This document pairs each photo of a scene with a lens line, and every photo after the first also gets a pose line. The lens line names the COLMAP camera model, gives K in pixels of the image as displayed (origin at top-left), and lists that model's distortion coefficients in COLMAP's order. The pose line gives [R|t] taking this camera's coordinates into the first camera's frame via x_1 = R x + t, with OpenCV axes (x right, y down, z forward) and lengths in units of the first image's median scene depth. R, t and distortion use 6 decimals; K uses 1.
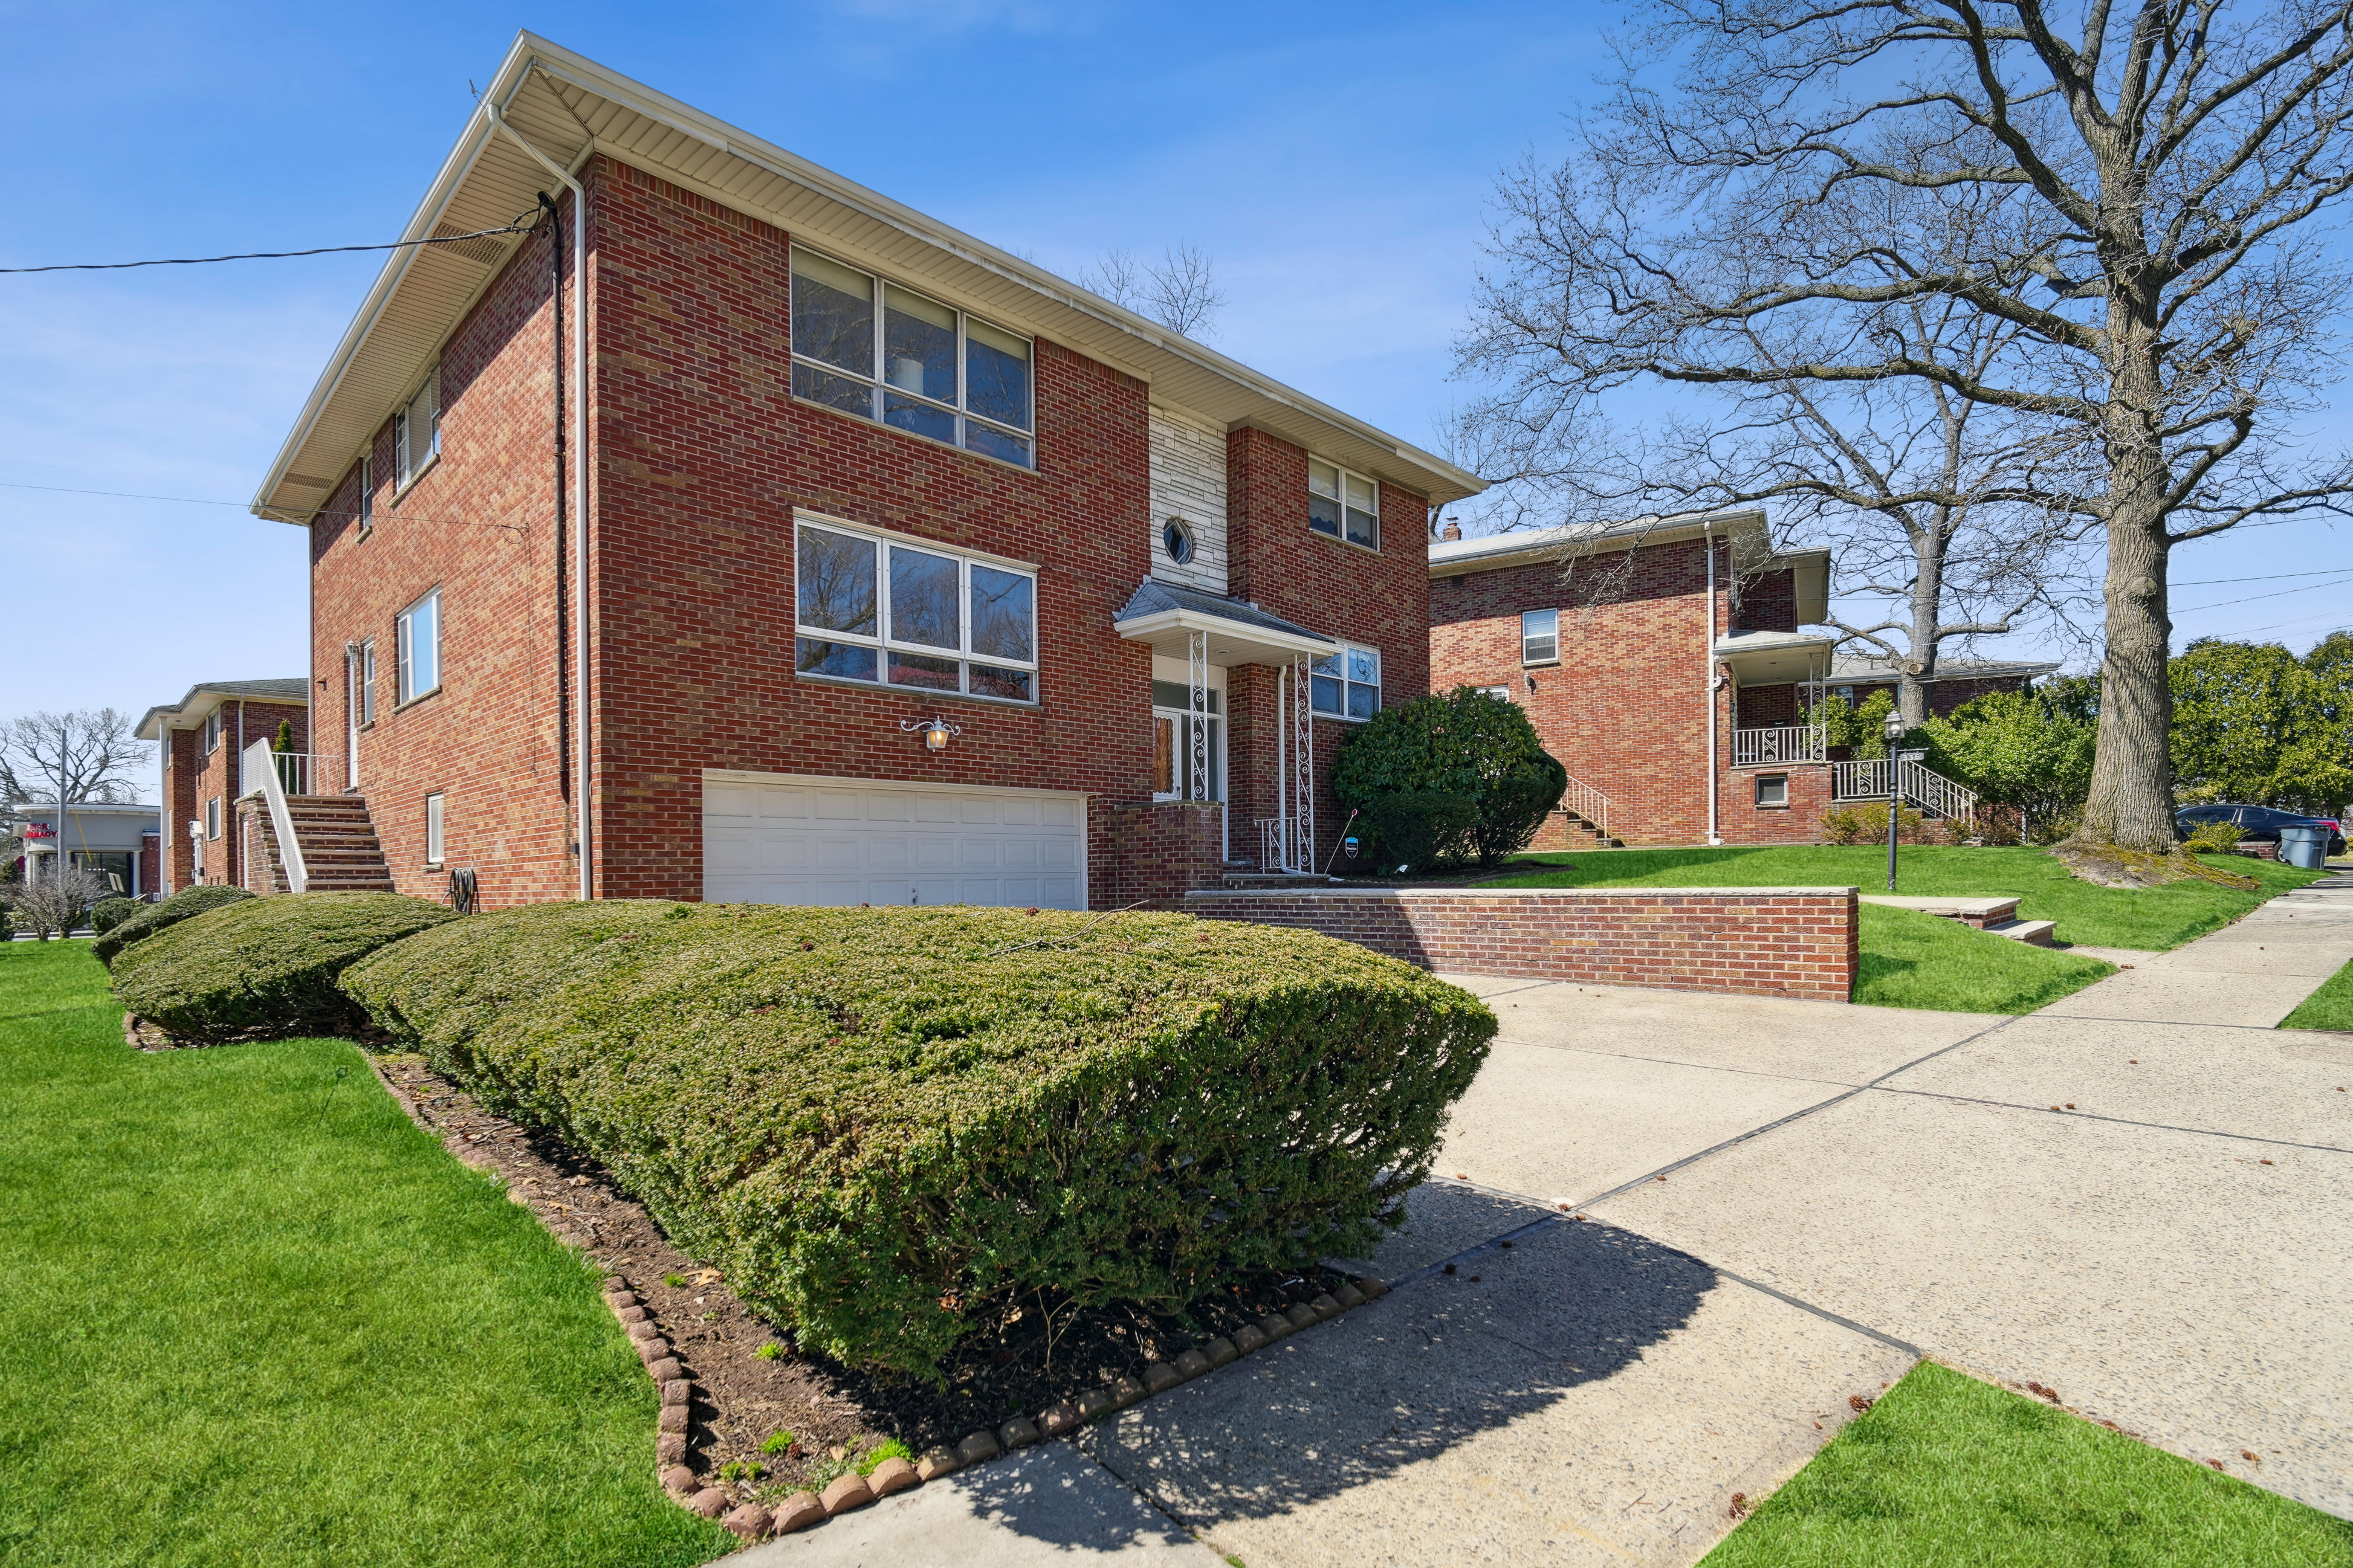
lens RADIAL K [[1121.8, 0, 1169.9], [0, 1121.8, 875.8], [0, 0, 1]] dist [-0.001218, -0.000098]
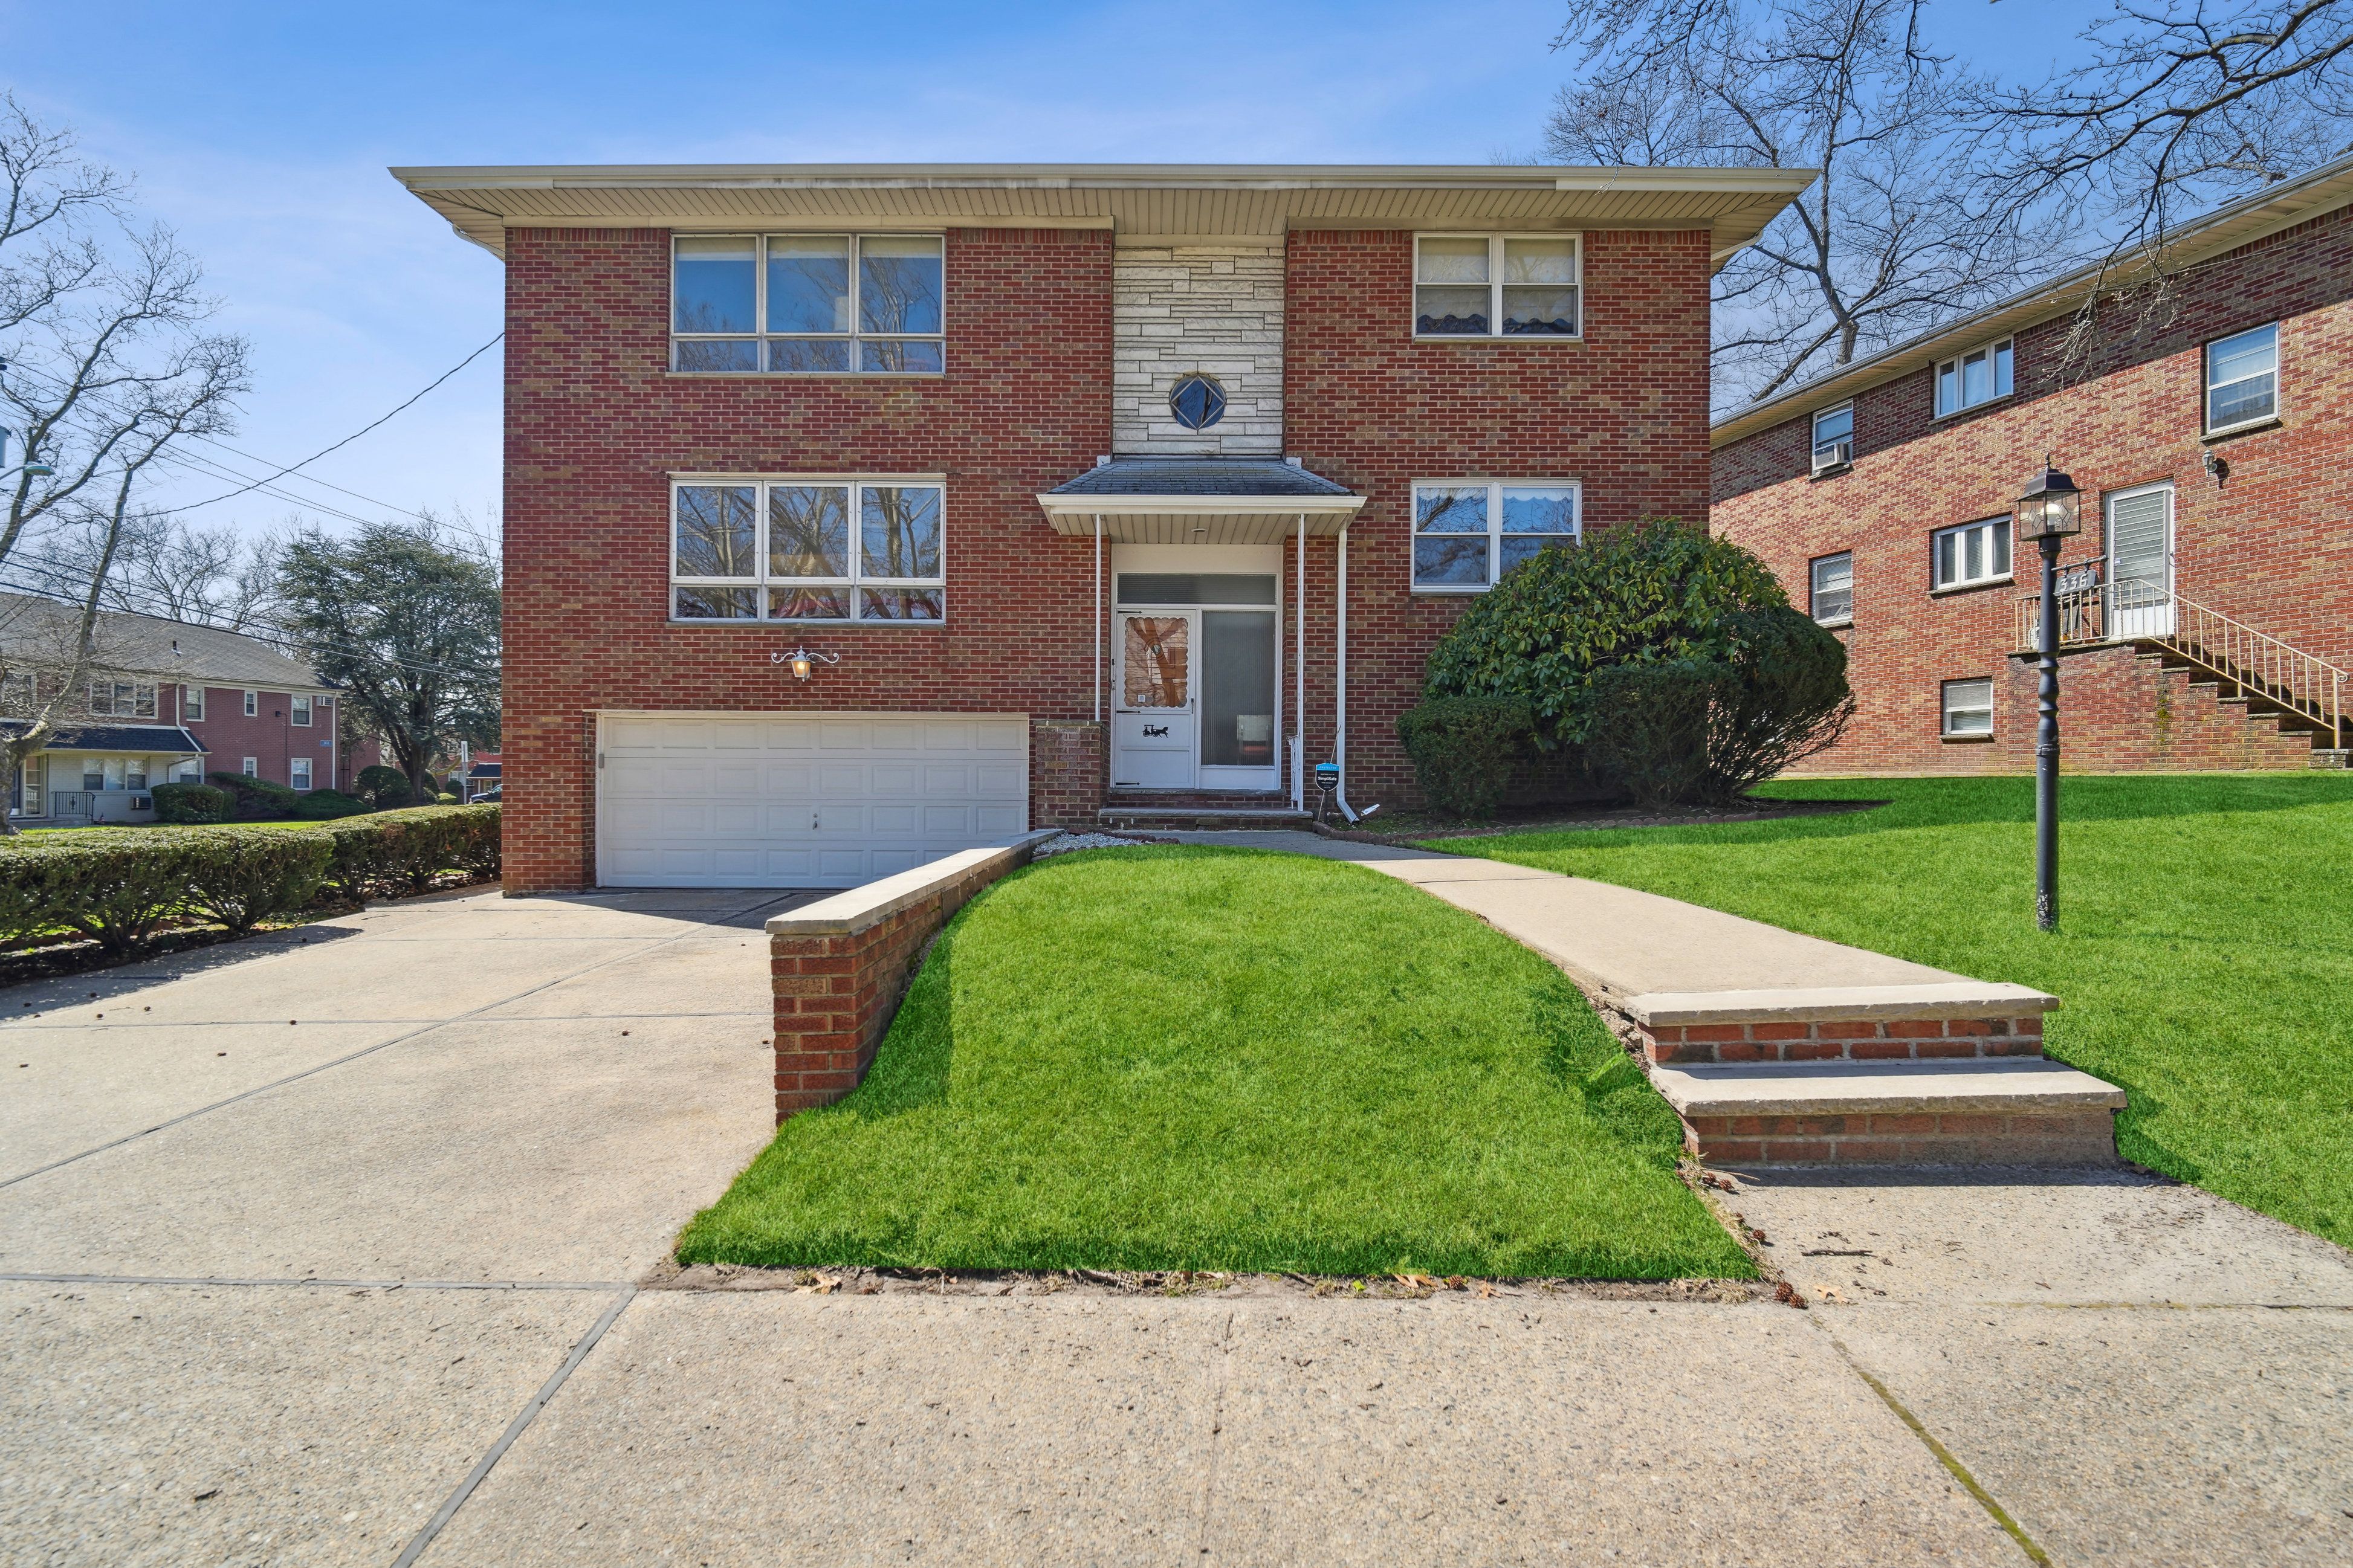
lens RADIAL K [[1104.9, 0, 1182.0], [0, 1104.9, 774.0], [0, 0, 1]] dist [-0.001062, -0.001657]
pose [[0.704693, 0.016583, -0.709318, 0.721558], [-0.012829, 0.999861, 0.010629, -0.039899], [0.709396, 0.001610, 0.704808, 0.519170]]
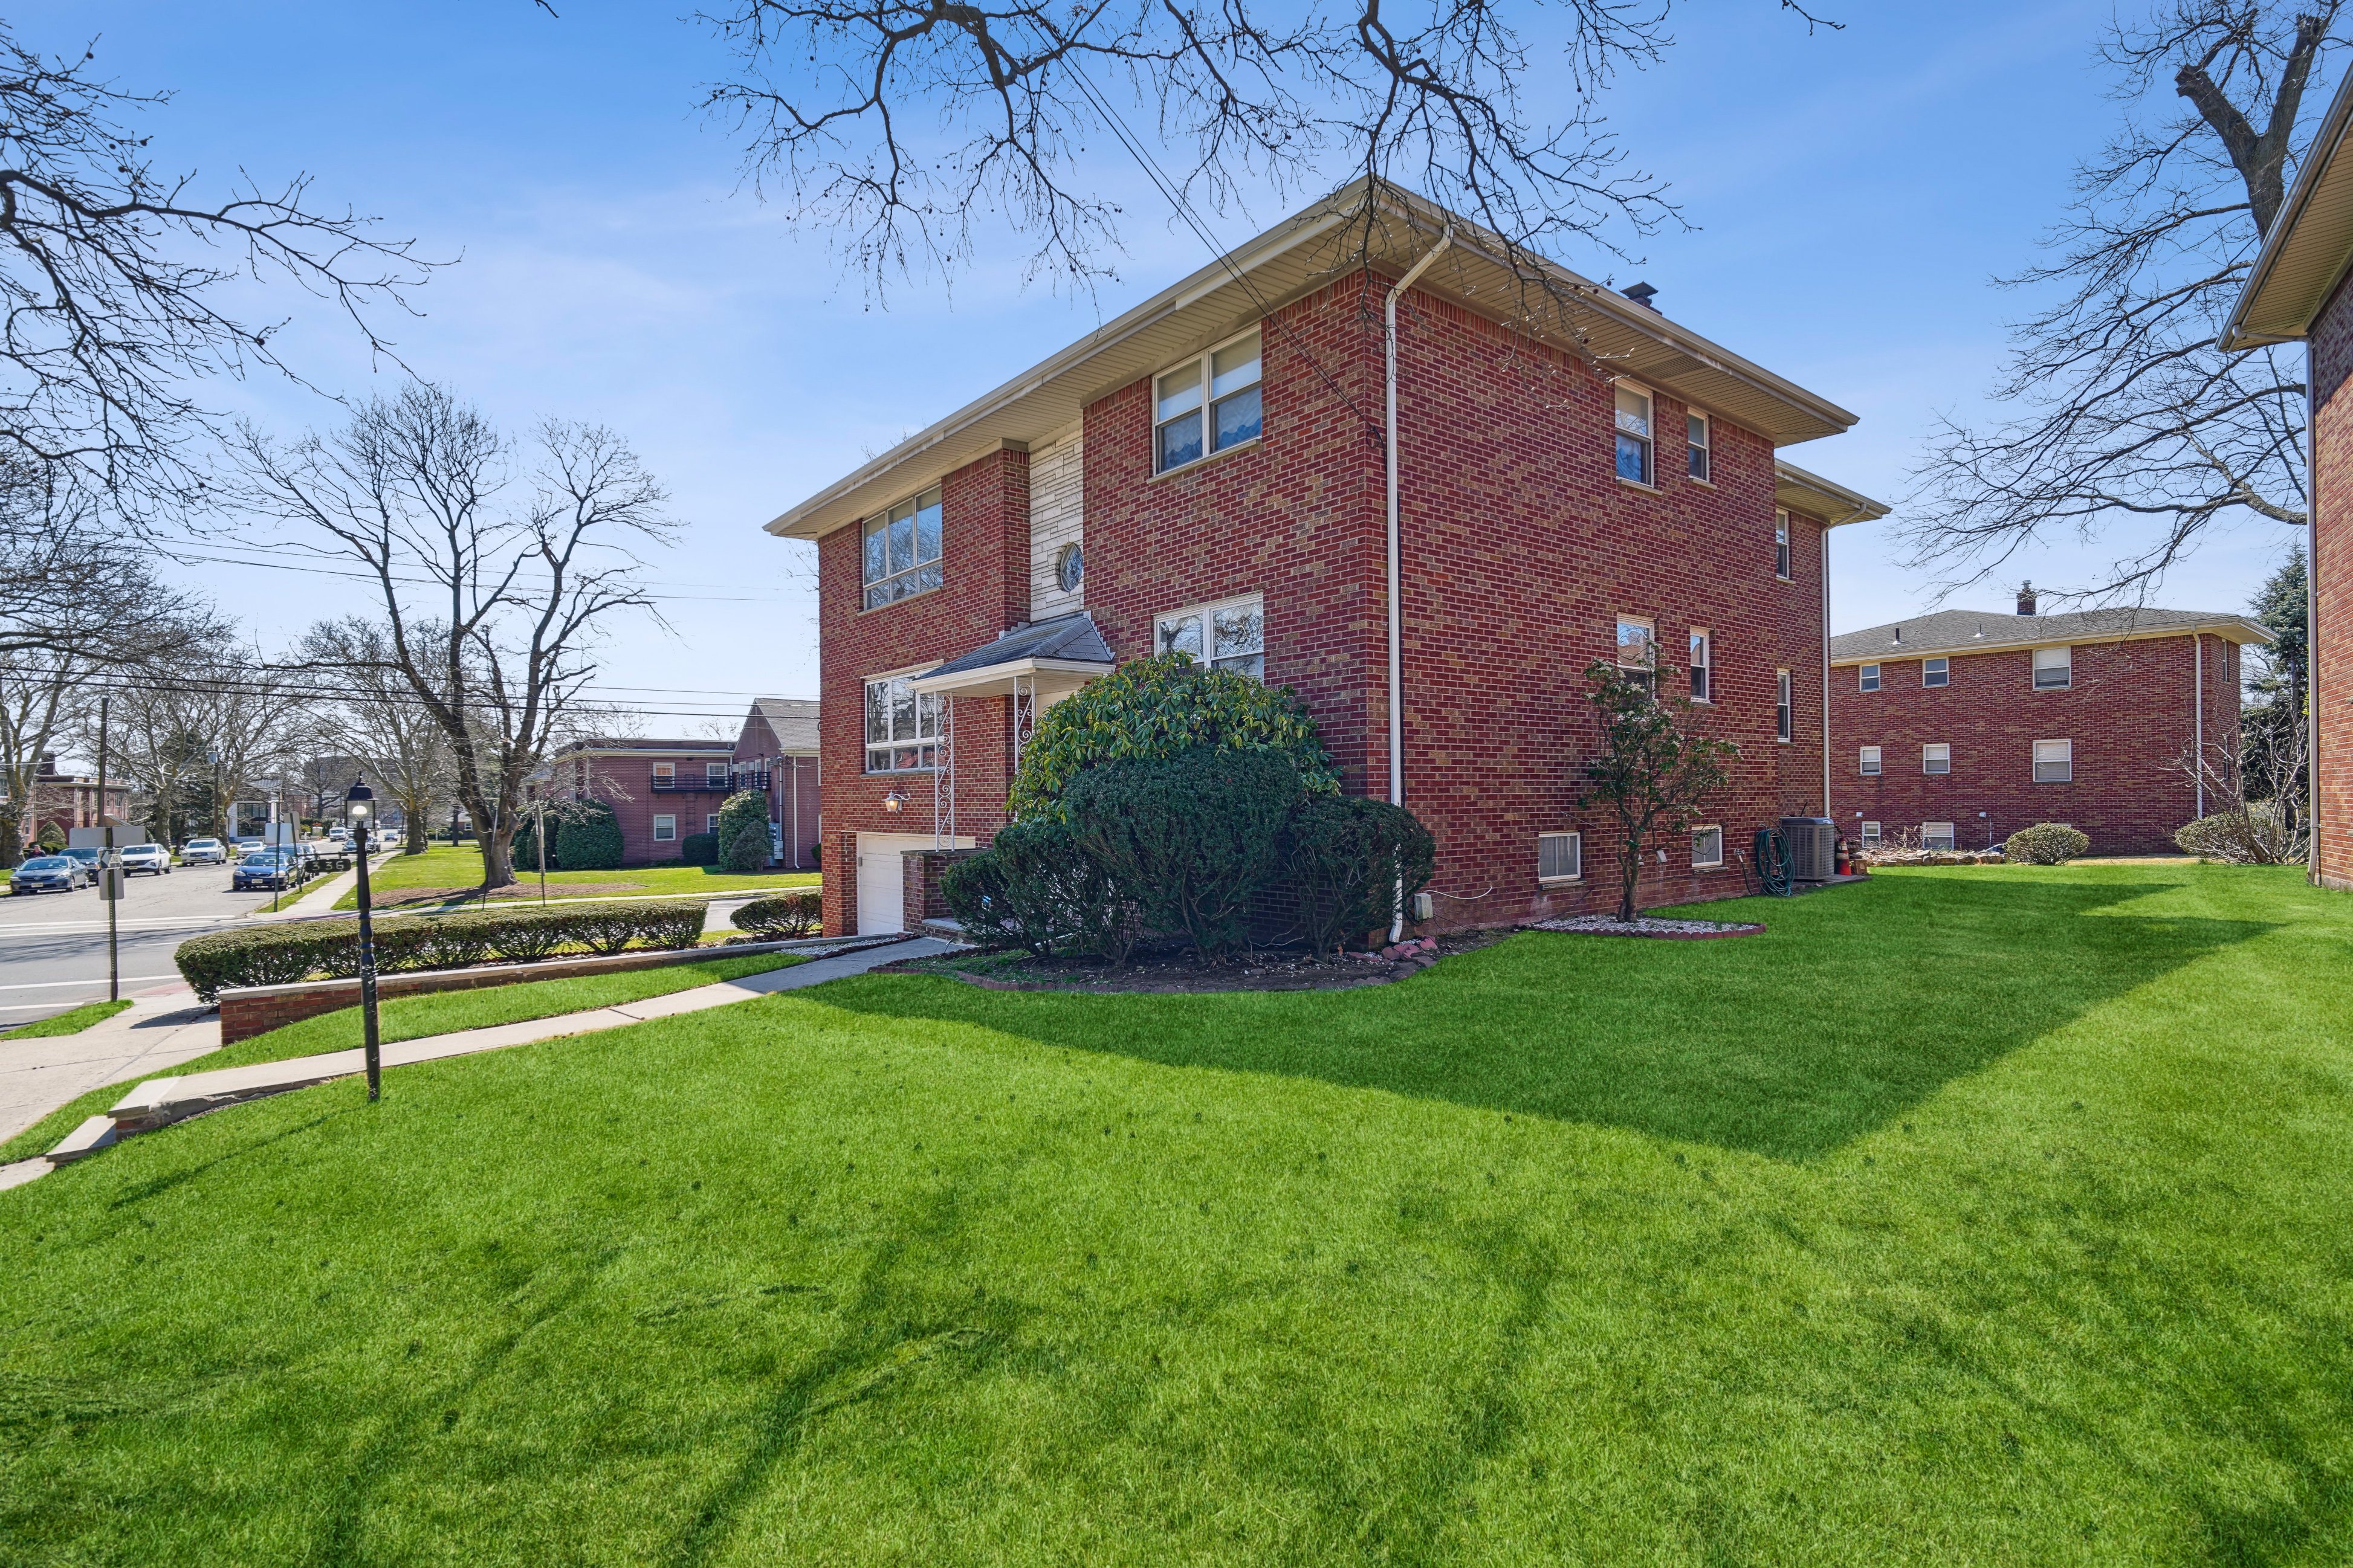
lens RADIAL K [[1132.6, 0, 1179.2], [0, 1132.6, 760.3], [0, 0, 1]] dist [0.001088, -0.006298]
pose [[-0.113403, -0.022509, -0.993294, 1.172286], [0.007872, 0.999692, -0.023553, -0.138041], [0.993518, -0.010491, -0.113191, 1.482018]]
